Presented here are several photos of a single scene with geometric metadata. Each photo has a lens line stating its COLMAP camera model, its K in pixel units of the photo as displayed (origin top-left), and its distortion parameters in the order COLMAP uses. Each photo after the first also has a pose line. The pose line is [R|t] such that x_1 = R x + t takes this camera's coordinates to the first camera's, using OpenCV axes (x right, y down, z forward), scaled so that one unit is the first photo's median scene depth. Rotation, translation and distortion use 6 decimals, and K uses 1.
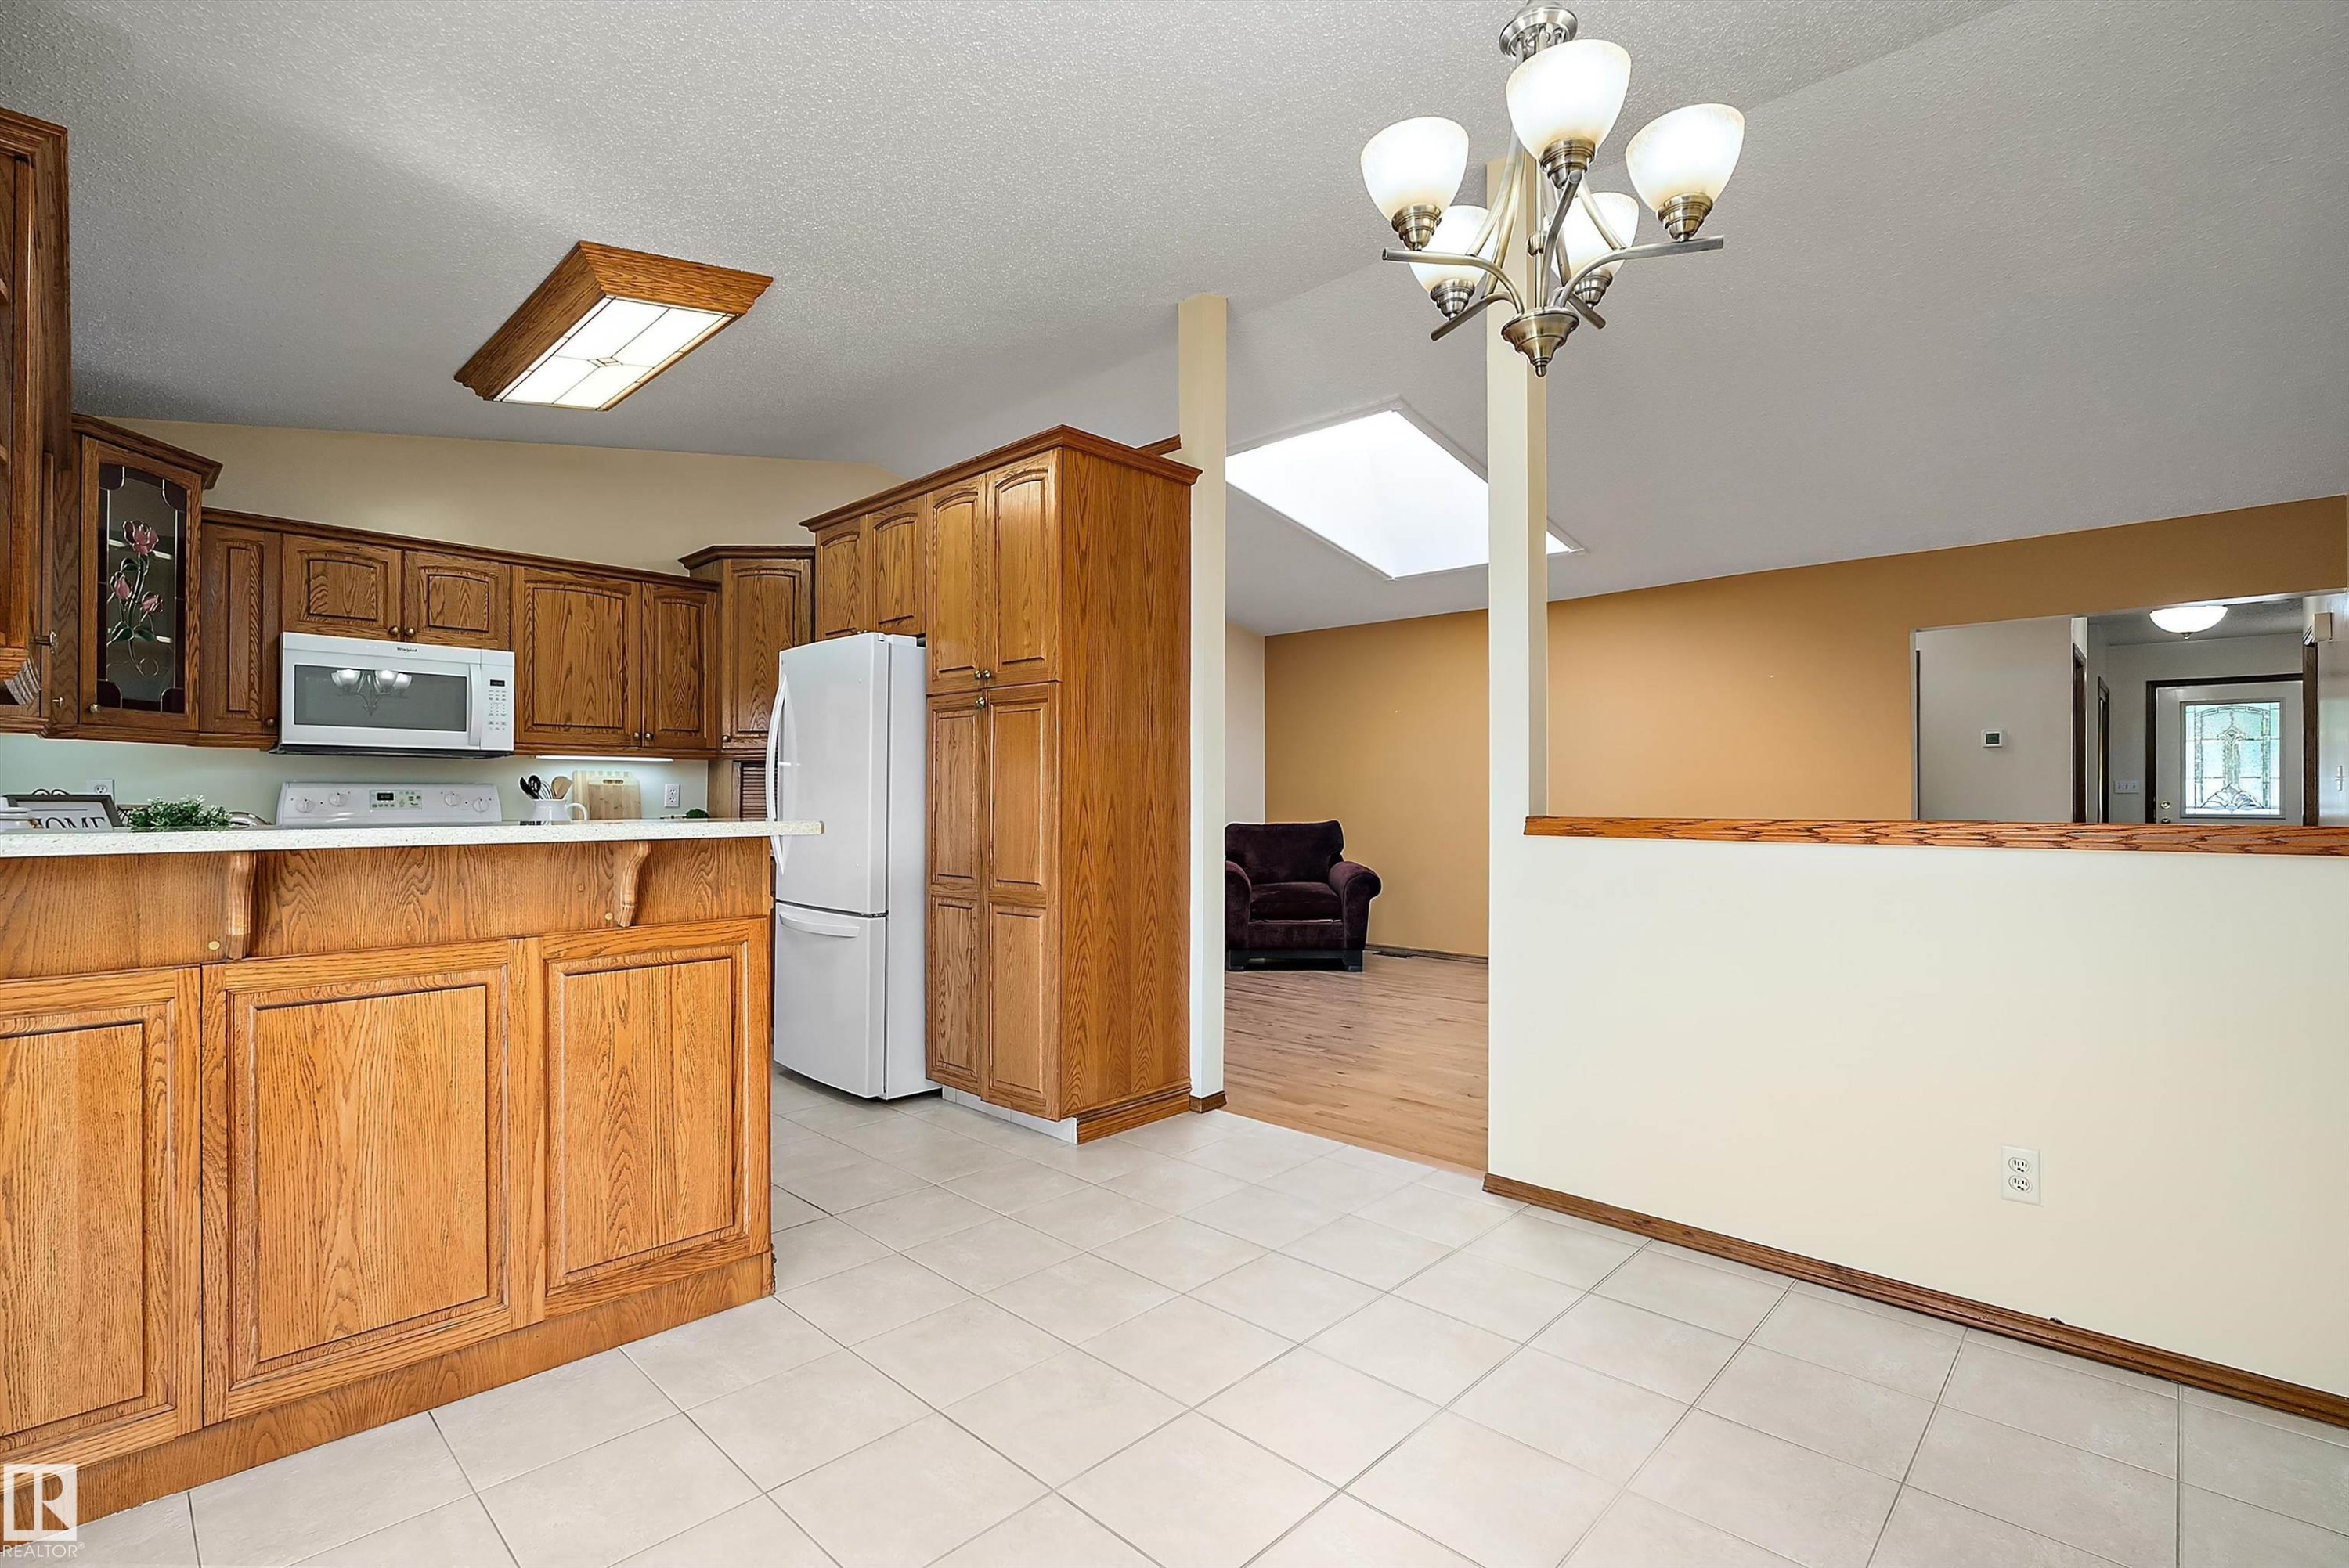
lens RADIAL K [[1057.2, 0, 1165.3], [0, 1057.2, 787.7], [0, 0, 1]] dist [-0.013238, 0.001351]
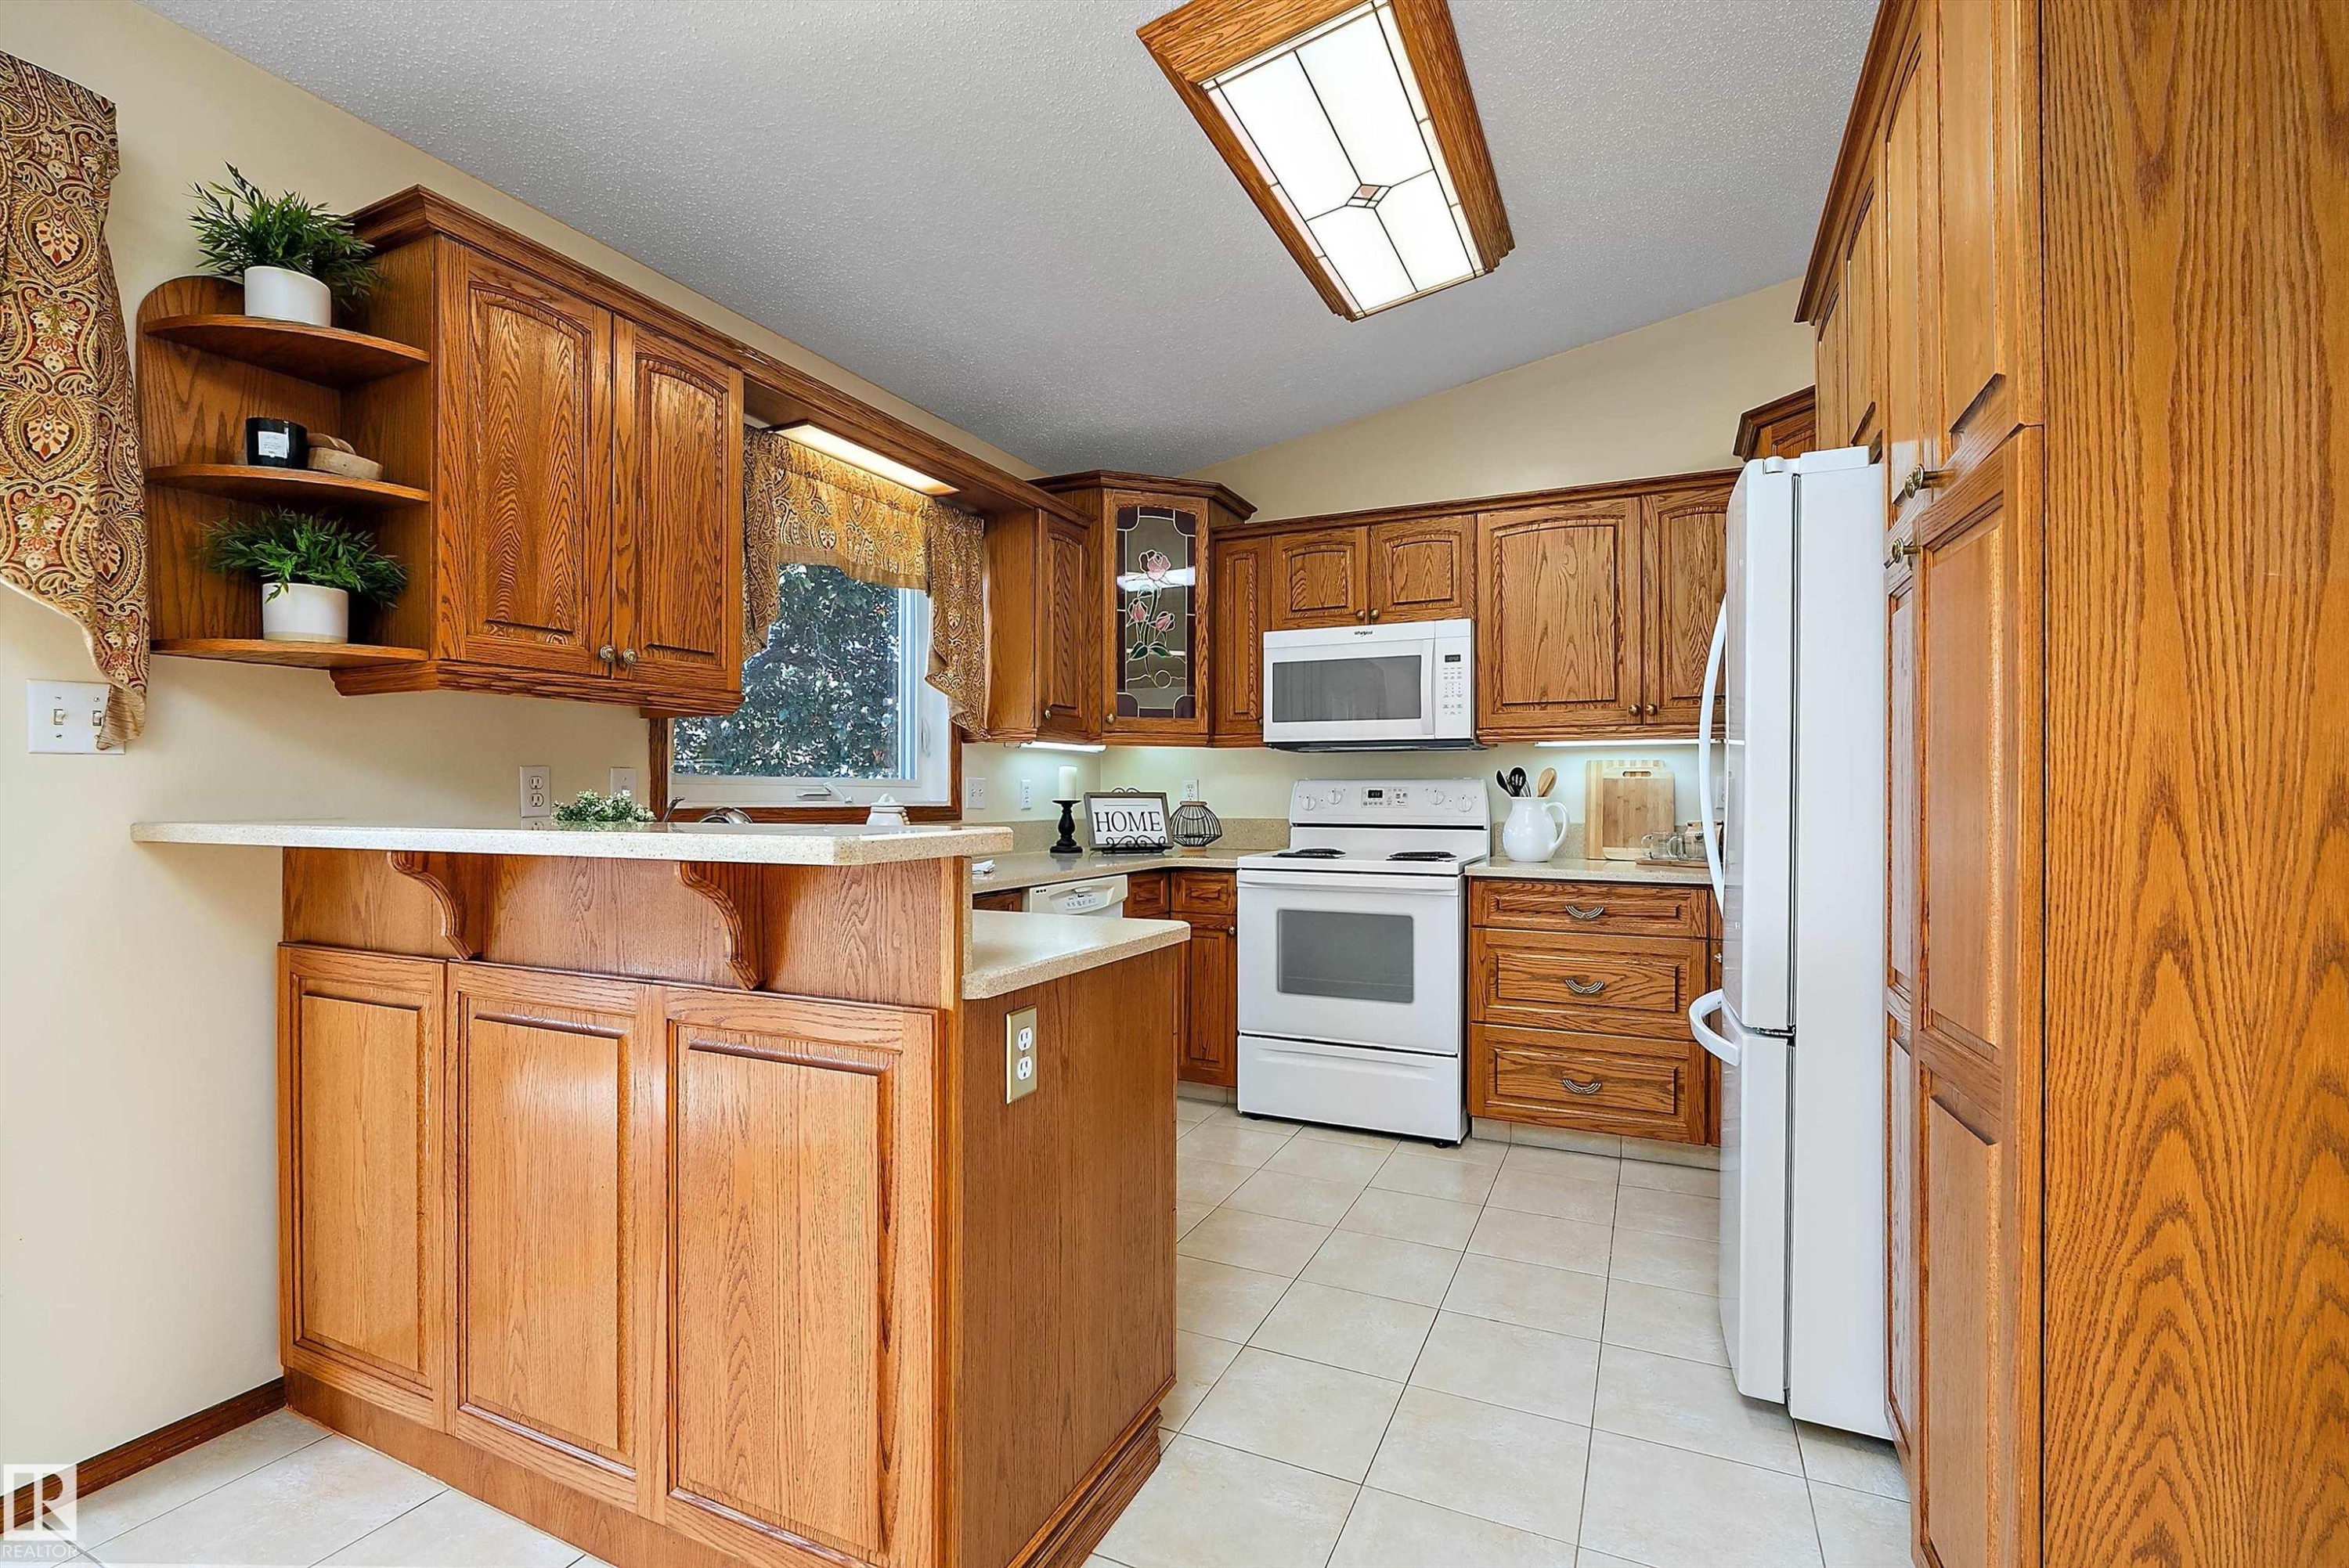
lens RADIAL K [[1057.2, 0, 1177.9], [0, 1057.2, 789.5], [0, 0, 1]] dist [-0.013238, 0.001351]
pose [[0.324219, -0.006175, -0.945962, 0.096680], [0.007935, 0.999961, -0.003808, 0.007227], [0.945949, -0.006272, 0.324255, 0.550116]]
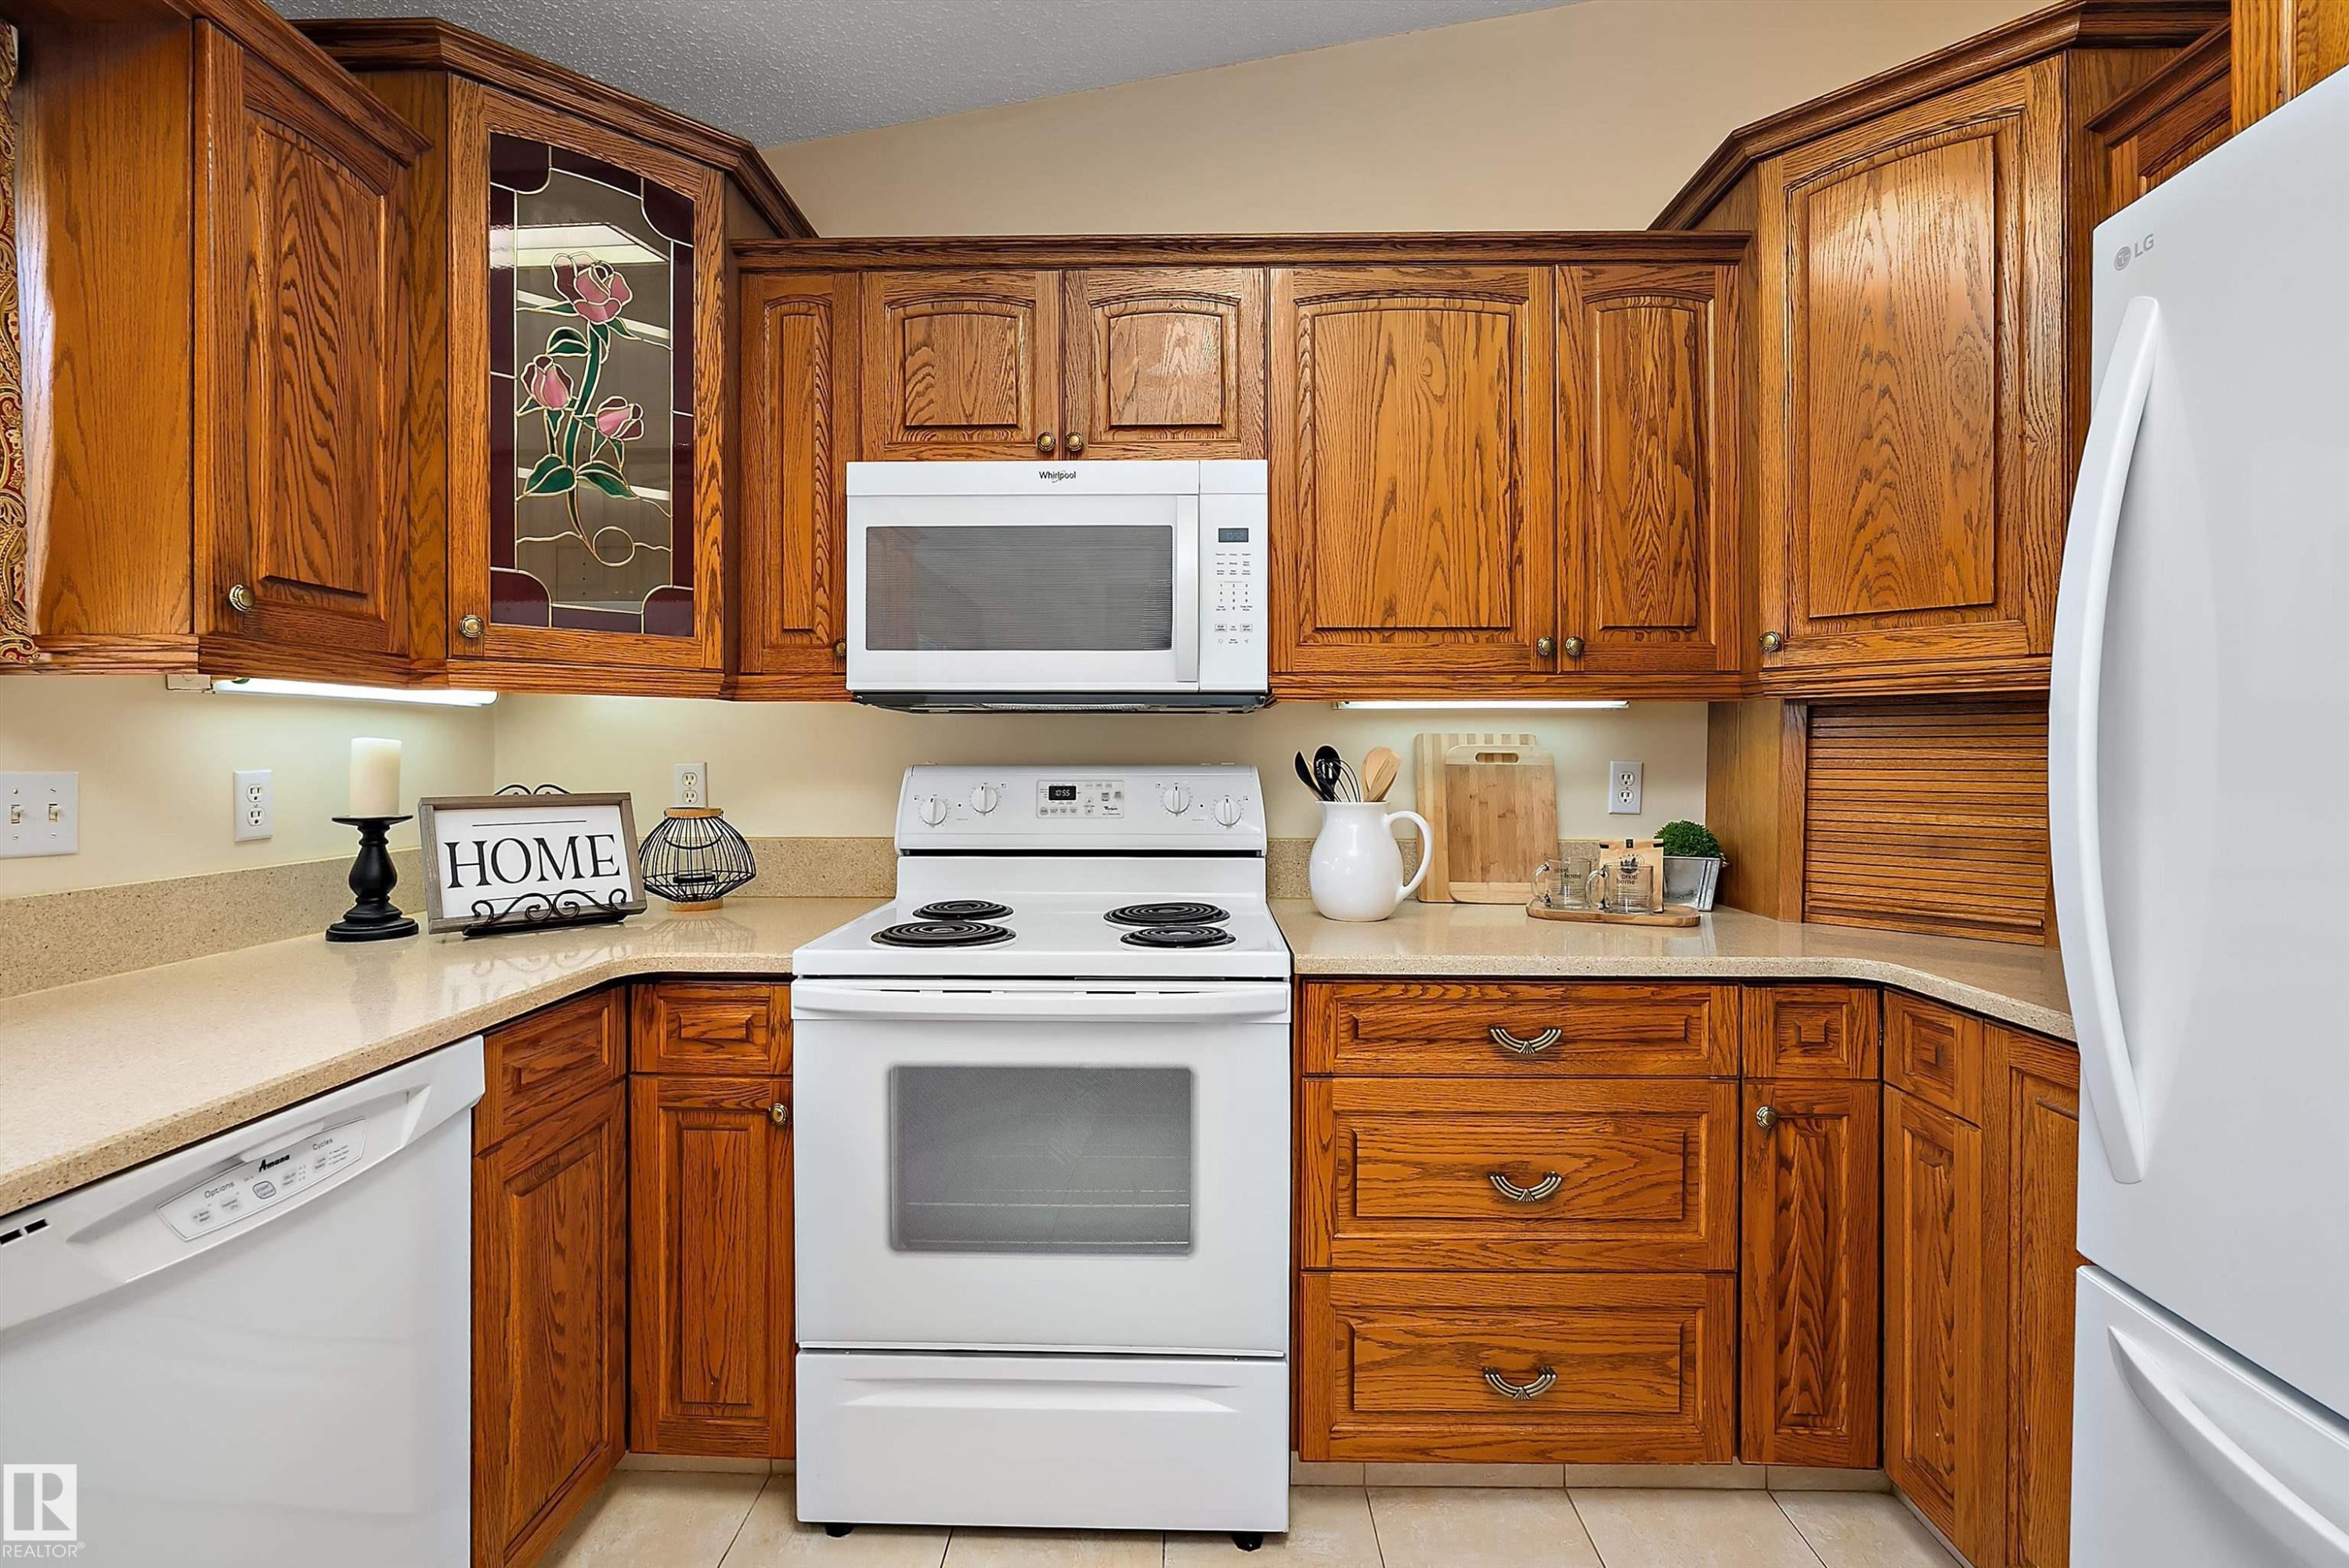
lens RADIAL K [[1057.2, 0, 1166.8], [0, 1057.2, 761.1], [0, 0, 1]] dist [-0.013238, 0.001351]
pose [[0.675262, 0.004318, -0.737565, -0.352876], [0.007567, 0.999890, 0.012781, -0.013048], [0.737539, -0.014212, 0.675155, 0.727151]]
